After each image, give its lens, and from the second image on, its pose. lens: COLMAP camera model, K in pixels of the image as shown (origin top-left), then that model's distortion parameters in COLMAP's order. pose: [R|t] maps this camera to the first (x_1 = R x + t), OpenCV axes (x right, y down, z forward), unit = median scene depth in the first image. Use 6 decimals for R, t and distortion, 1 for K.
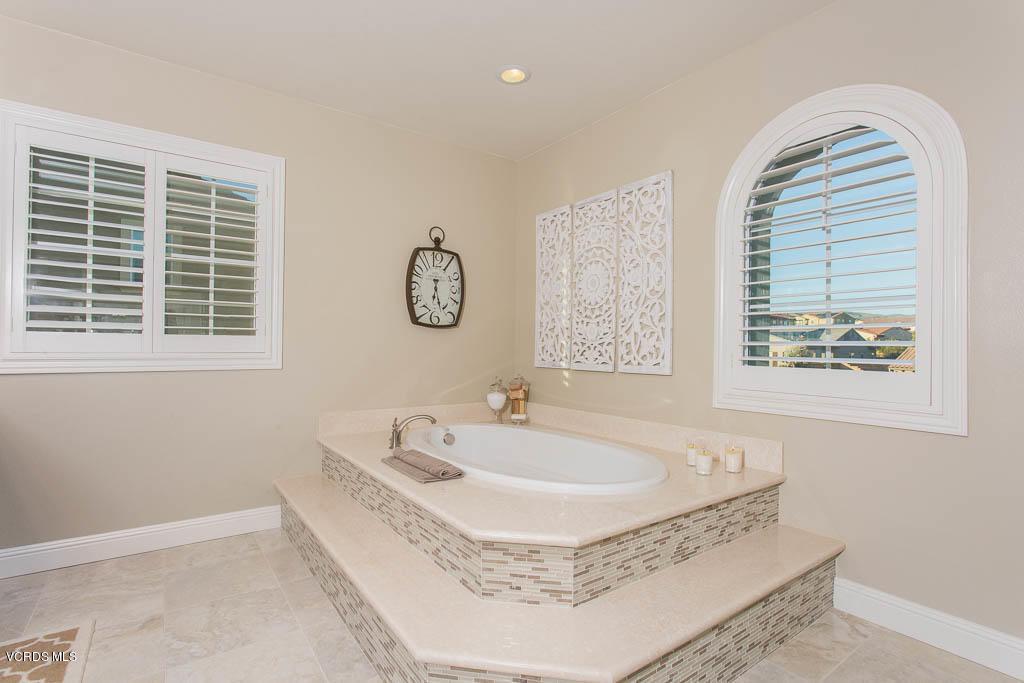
lens RADIAL K [[489.9, 0, 508.0], [0, 489.9, 342.5], [0, 0, 1]] dist [-0.023531, -0.000091]
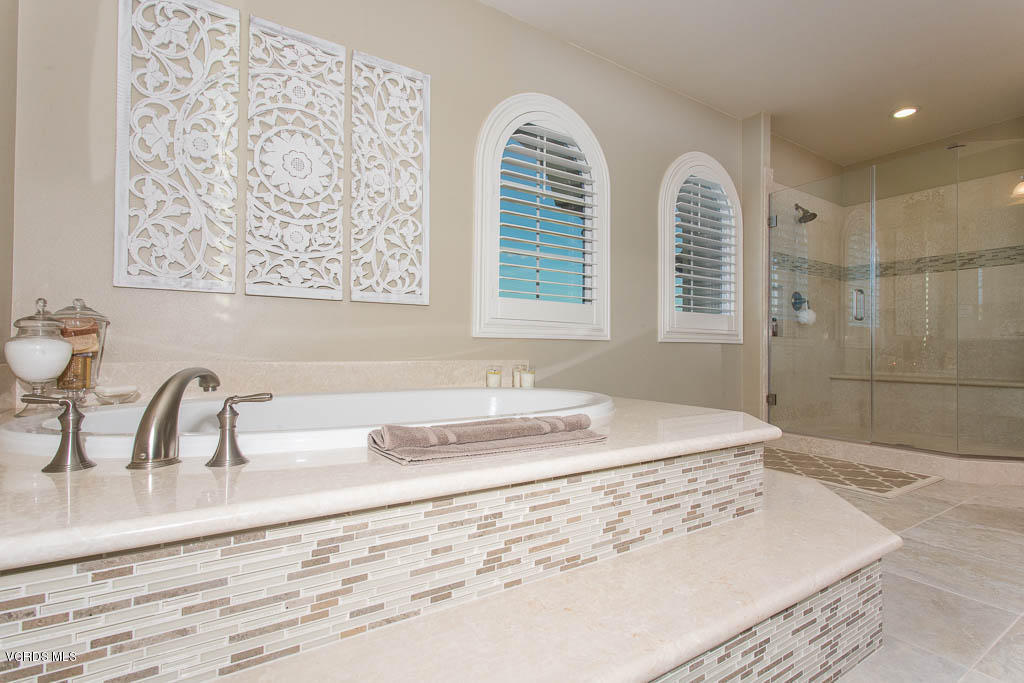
lens RADIAL K [[483.8, 0, 507.5], [0, 483.8, 343.7], [0, 0, 1]] dist [-0.003756, 0.000402]
pose [[0.047851, 0.003399, 0.998849, -0.498613], [-0.020475, 0.999787, -0.002421, 0.125127], [-0.998645, -0.020336, 0.047910, 0.745138]]
